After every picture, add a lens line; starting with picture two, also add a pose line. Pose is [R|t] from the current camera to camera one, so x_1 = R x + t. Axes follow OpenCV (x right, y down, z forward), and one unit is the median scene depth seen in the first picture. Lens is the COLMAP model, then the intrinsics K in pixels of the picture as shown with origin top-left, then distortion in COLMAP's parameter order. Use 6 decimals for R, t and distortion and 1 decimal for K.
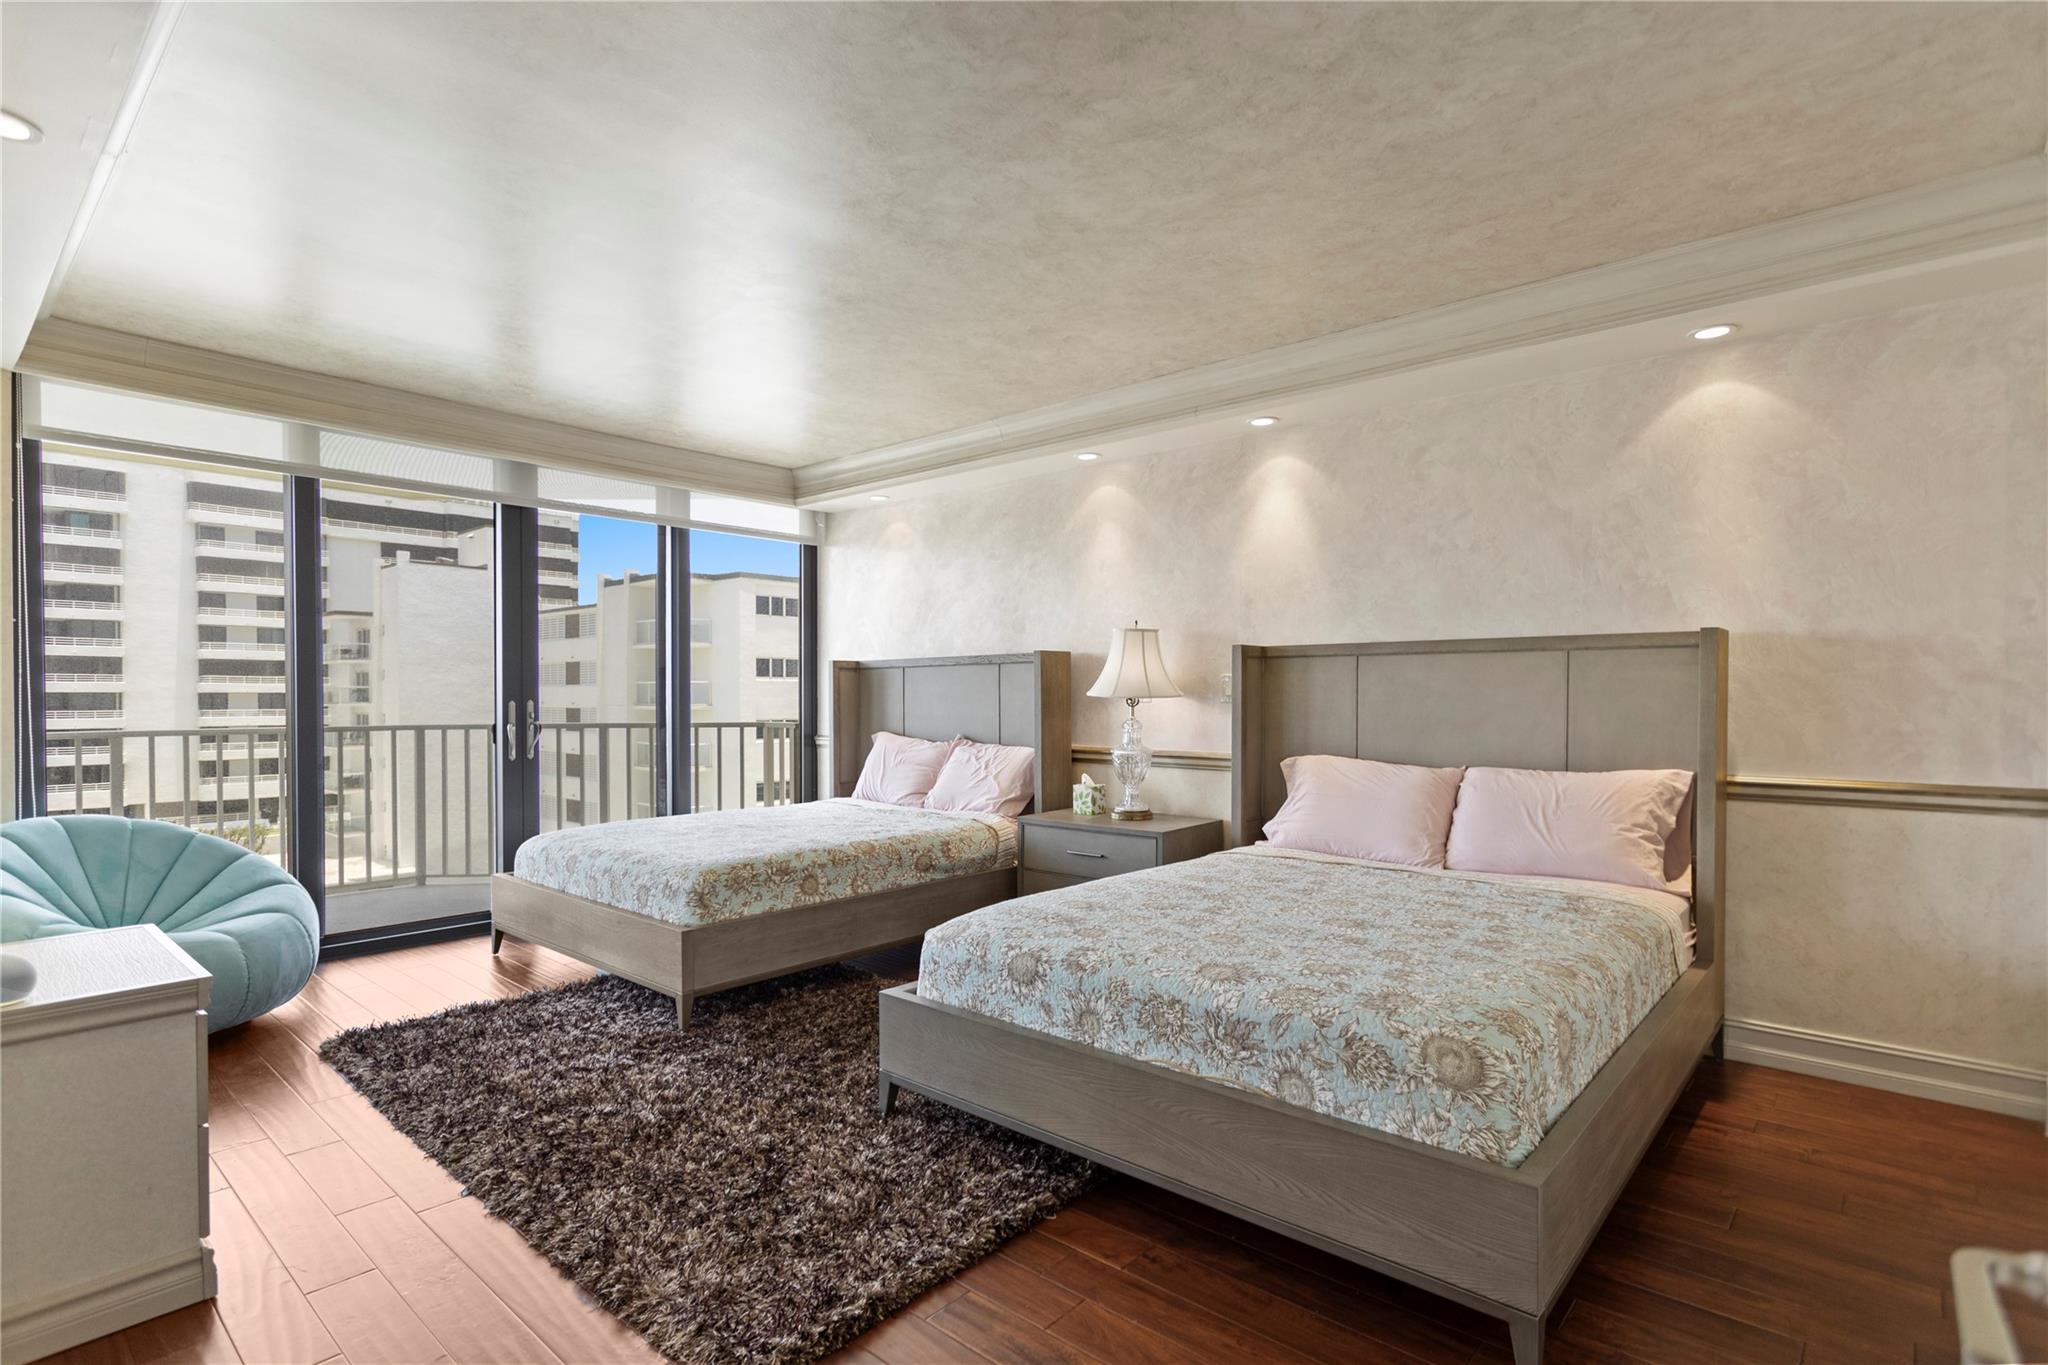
lens RADIAL K [[983.7, 0, 1029.8], [0, 983.7, 691.8], [0, 0, 1]] dist [0.003473, 0.000309]
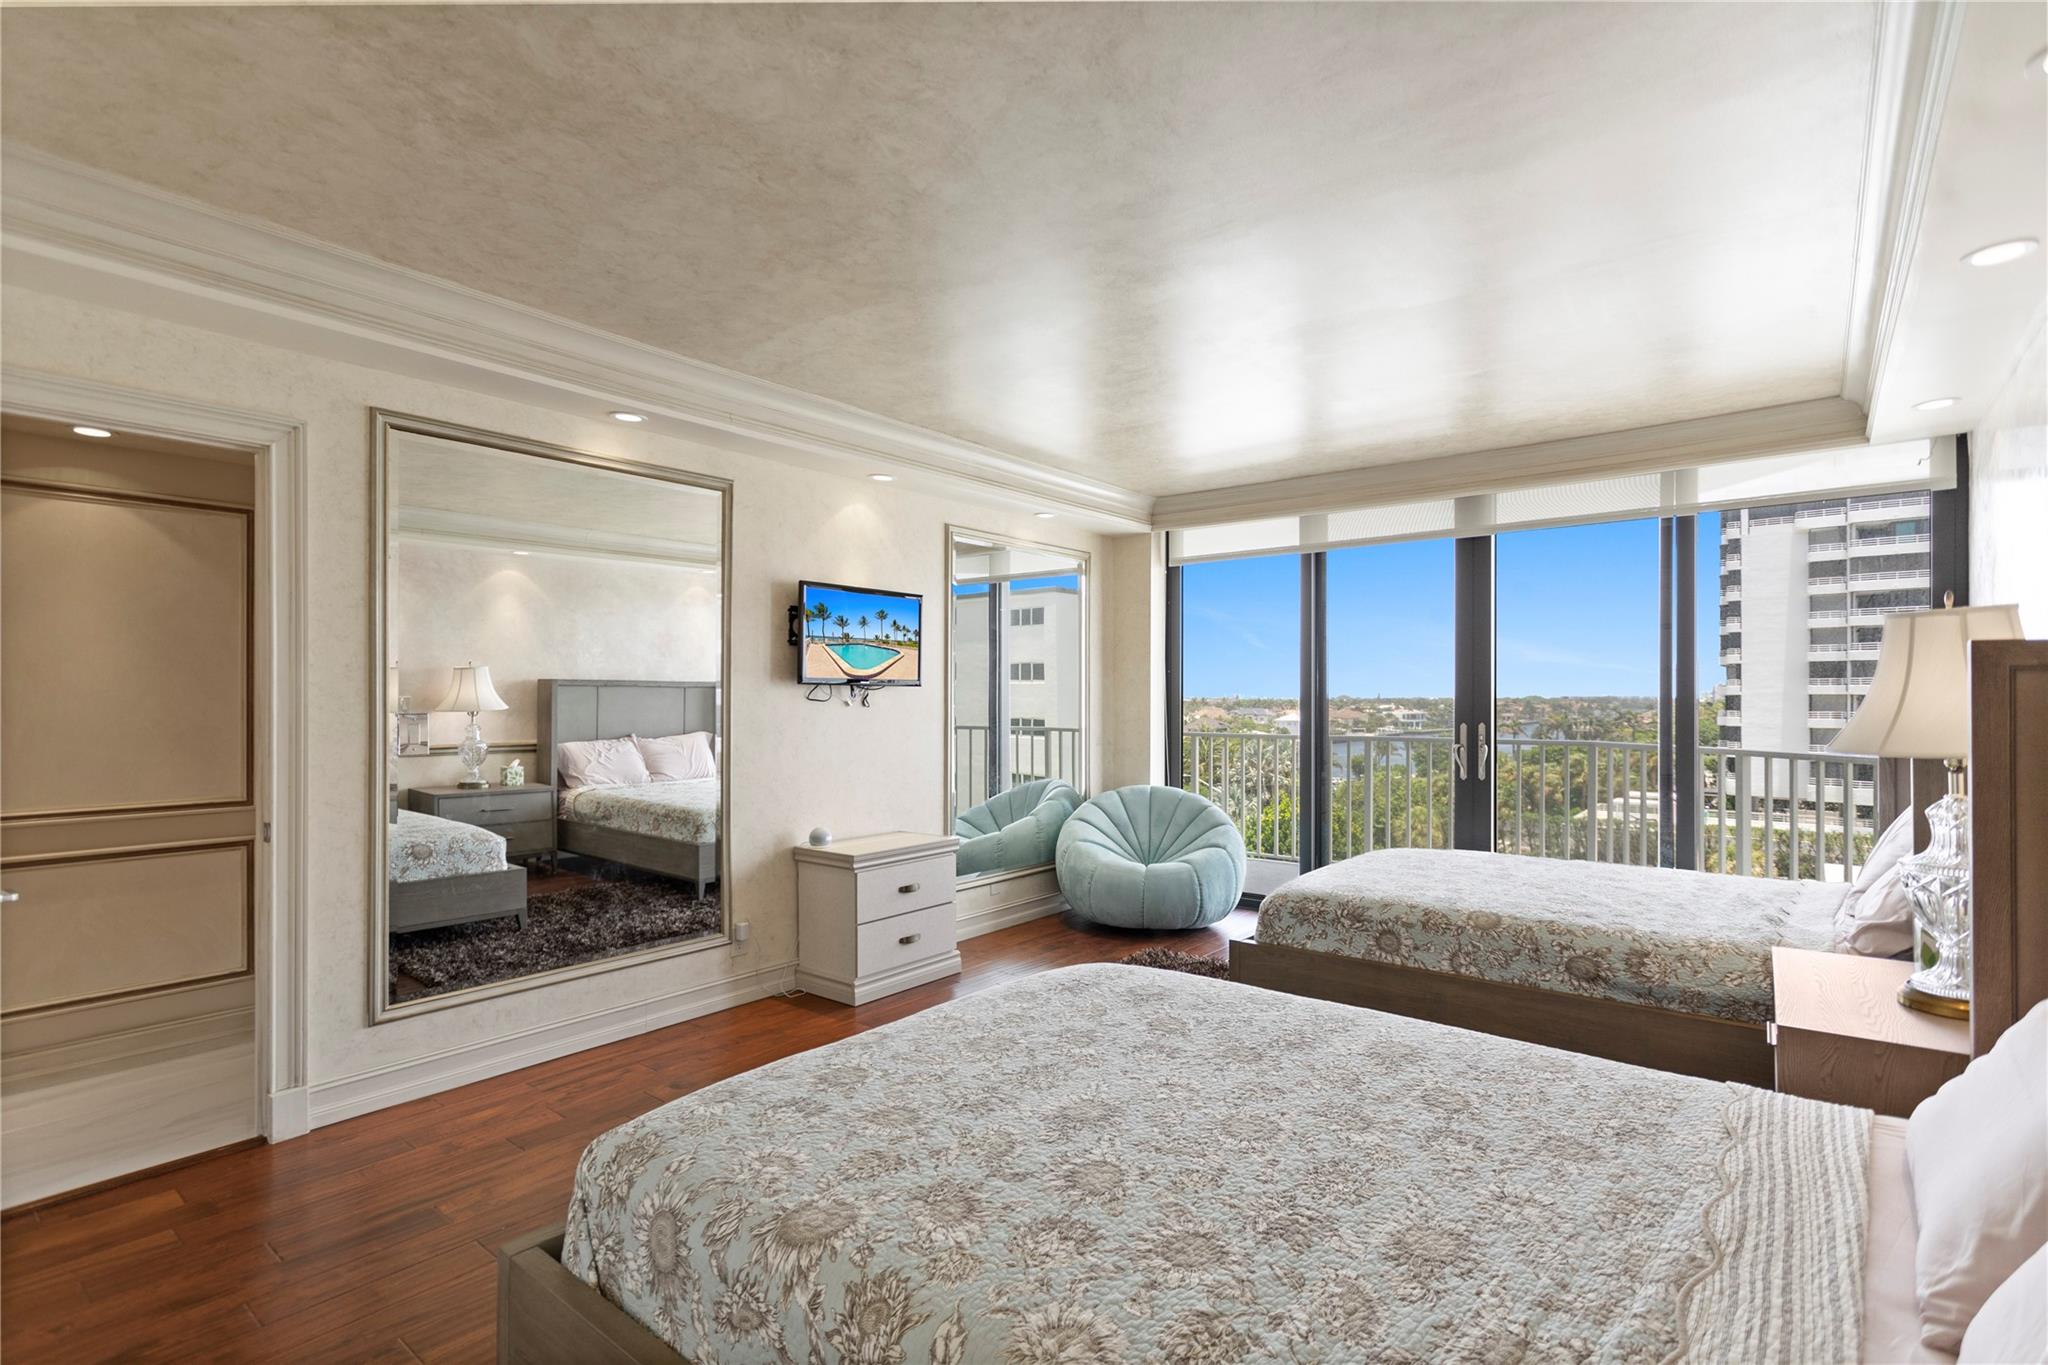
lens RADIAL K [[983.7, 0, 1029.8], [0, 983.7, 691.8], [0, 0, 1]] dist [0.003473, 0.000309]
pose [[0.051197, -0.003347, -0.998683, 0.648036], [0.006377, 0.999975, -0.003025, -0.031368], [0.998668, -0.006213, 0.051217, 0.613470]]
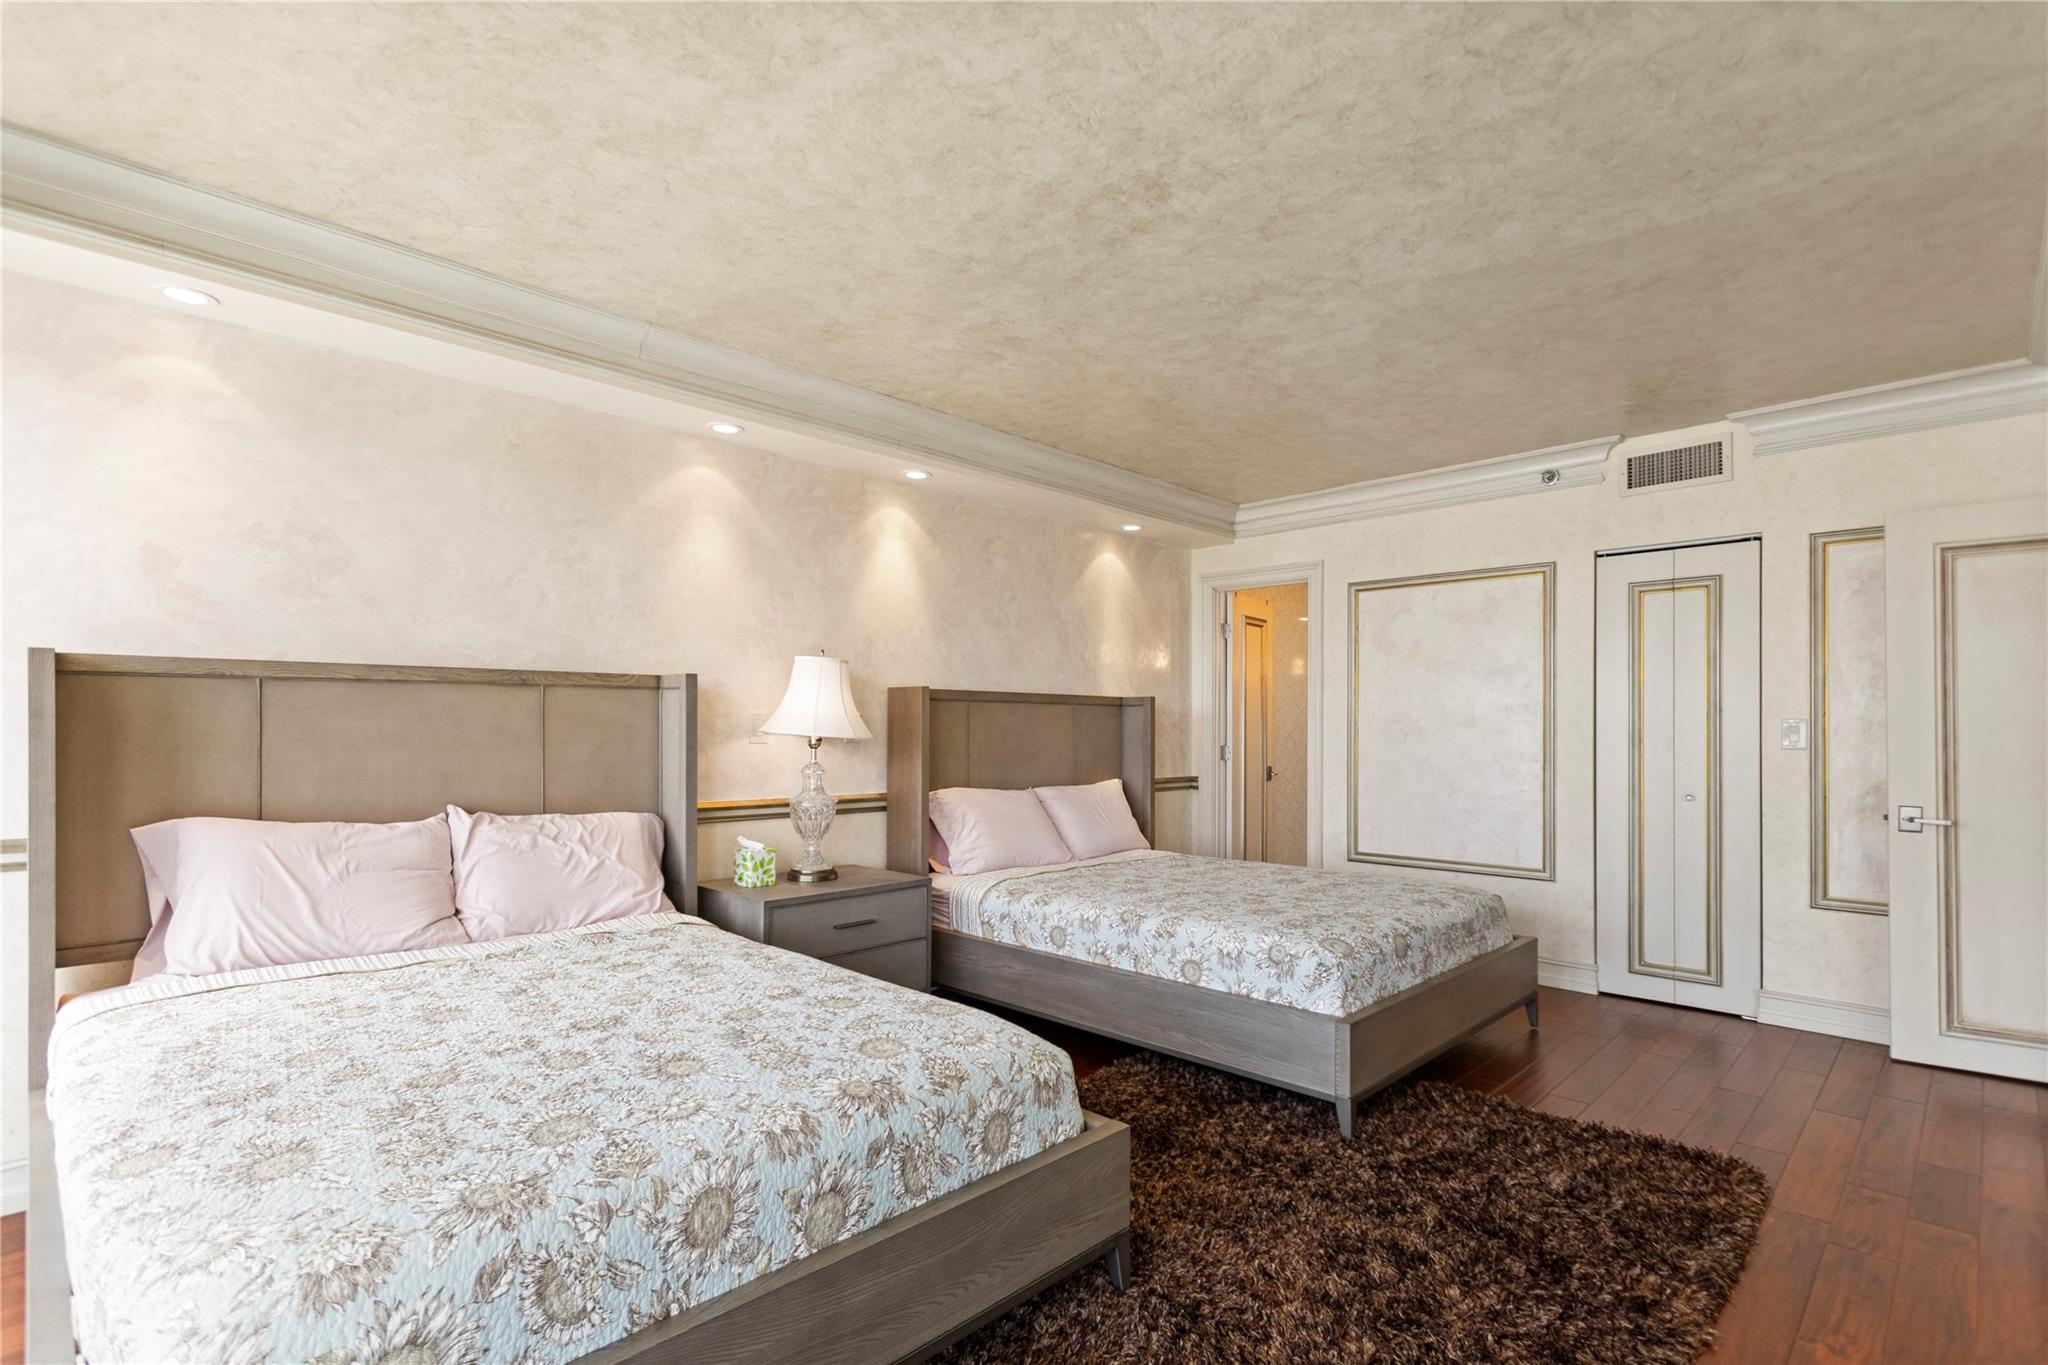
lens RADIAL K [[955.8, 0, 1022.5], [0, 955.8, 728.0], [0, 0, 1]] dist [0.030818, 0.000190]
pose [[0.067805, 0.000811, 0.997698, -0.841167], [-0.004728, 0.999989, -0.000491, -0.003799], [-0.997687, -0.004683, 0.067809, 0.881847]]
